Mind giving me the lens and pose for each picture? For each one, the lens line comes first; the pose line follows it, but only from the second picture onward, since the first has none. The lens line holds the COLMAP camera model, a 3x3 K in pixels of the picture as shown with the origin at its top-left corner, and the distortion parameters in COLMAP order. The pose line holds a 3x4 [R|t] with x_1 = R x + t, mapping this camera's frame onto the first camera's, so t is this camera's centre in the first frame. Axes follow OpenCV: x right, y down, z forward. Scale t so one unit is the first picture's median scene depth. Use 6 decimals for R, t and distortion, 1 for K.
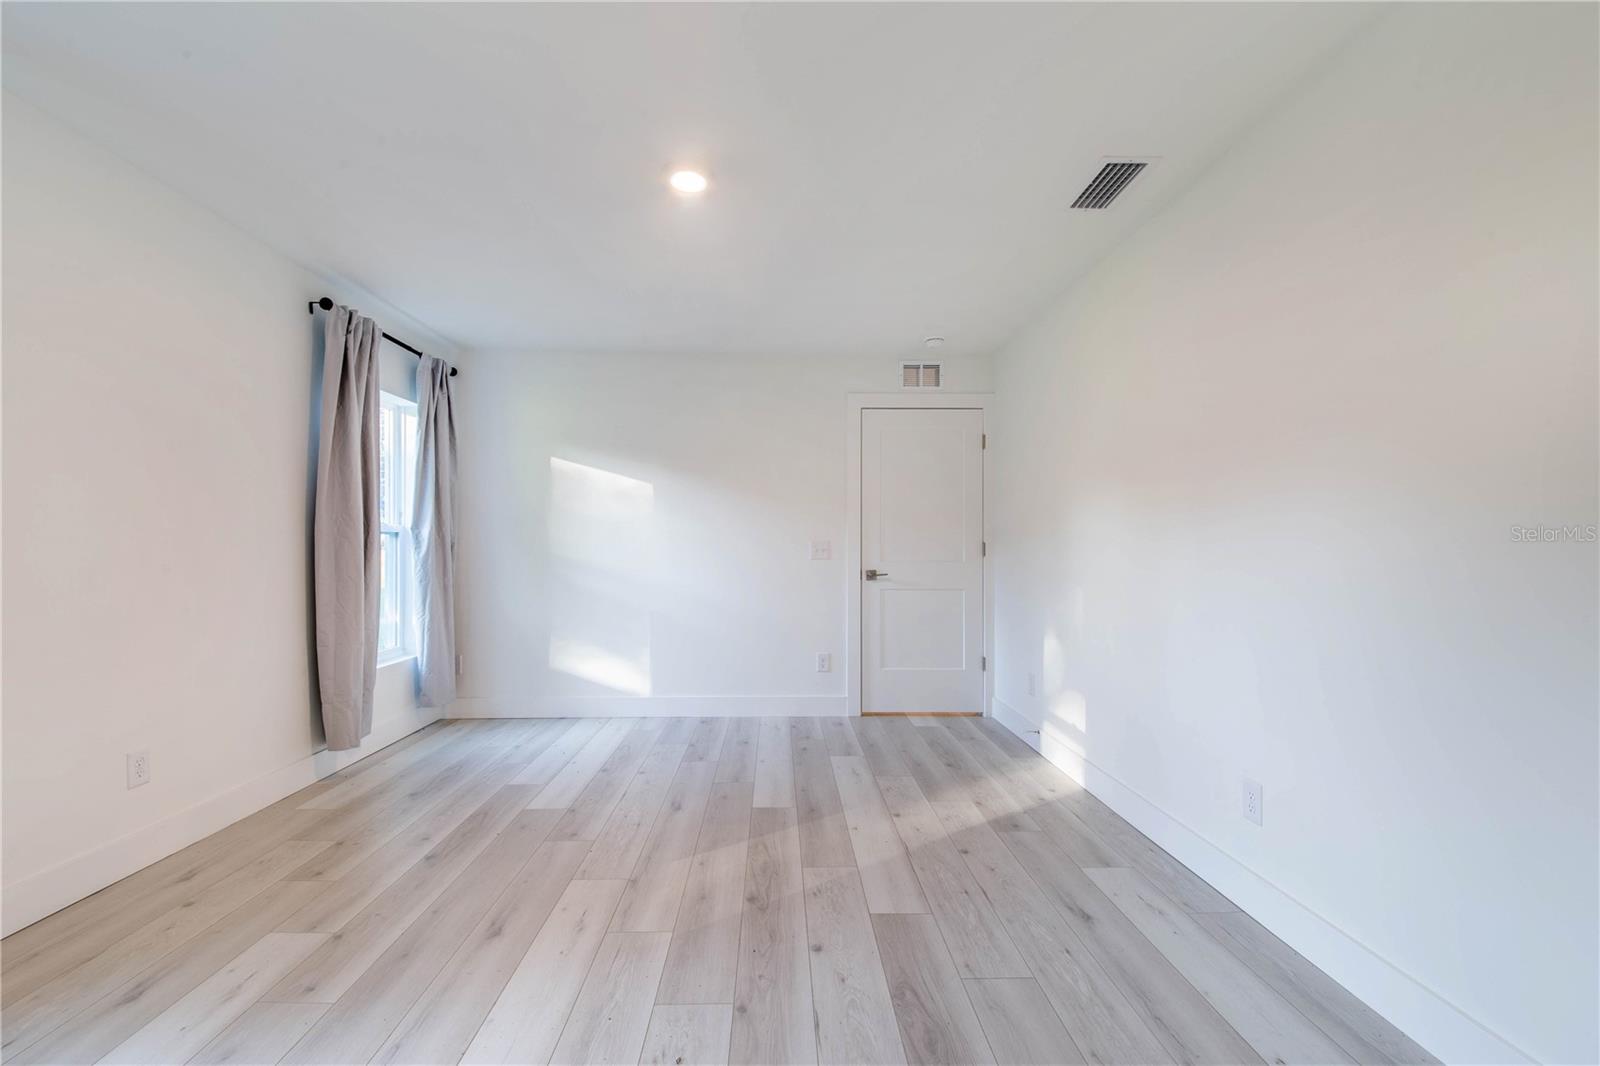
lens RADIAL K [[625.7, 0, 801.9], [0, 625.7, 553.8], [0, 0, 1]] dist [0.000278, -0.000663]
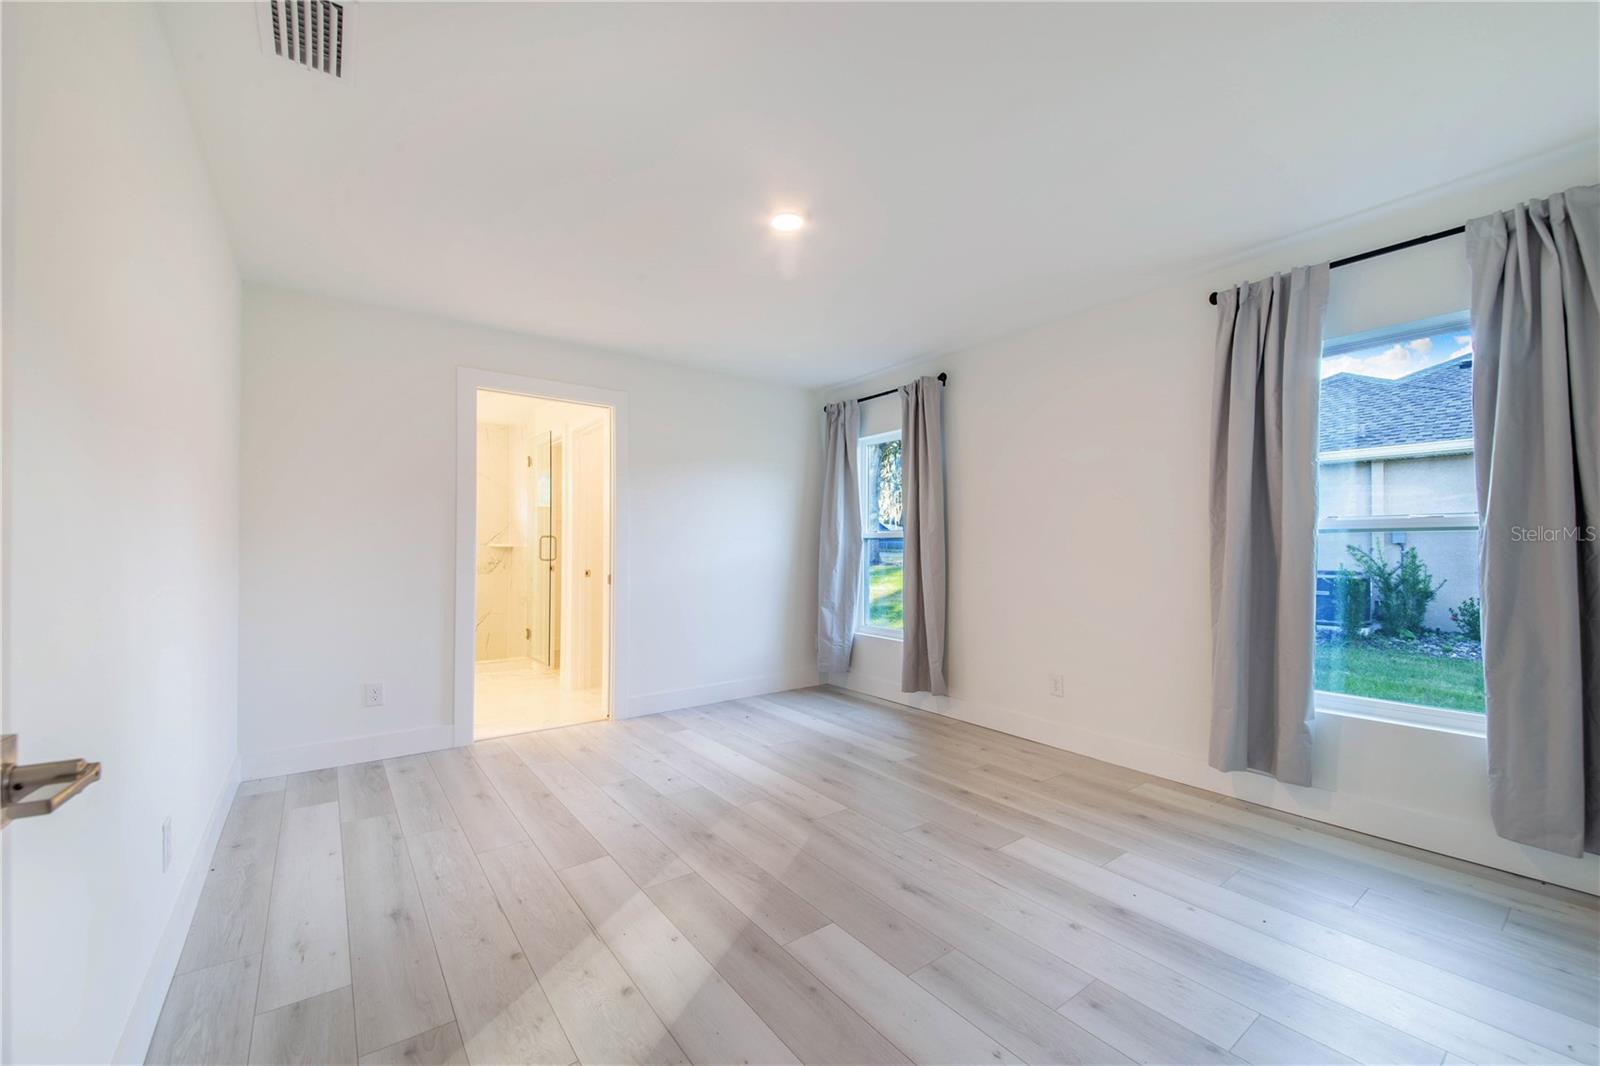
lens RADIAL K [[625.7, 0, 801.9], [0, 625.7, 553.8], [0, 0, 1]] dist [0.000278, -0.000663]
pose [[-0.813694, -0.001449, -0.581292, 0.387807], [-0.012368, 0.999814, 0.014820, -0.018483], [0.581163, 0.019249, -0.813560, 1.665475]]
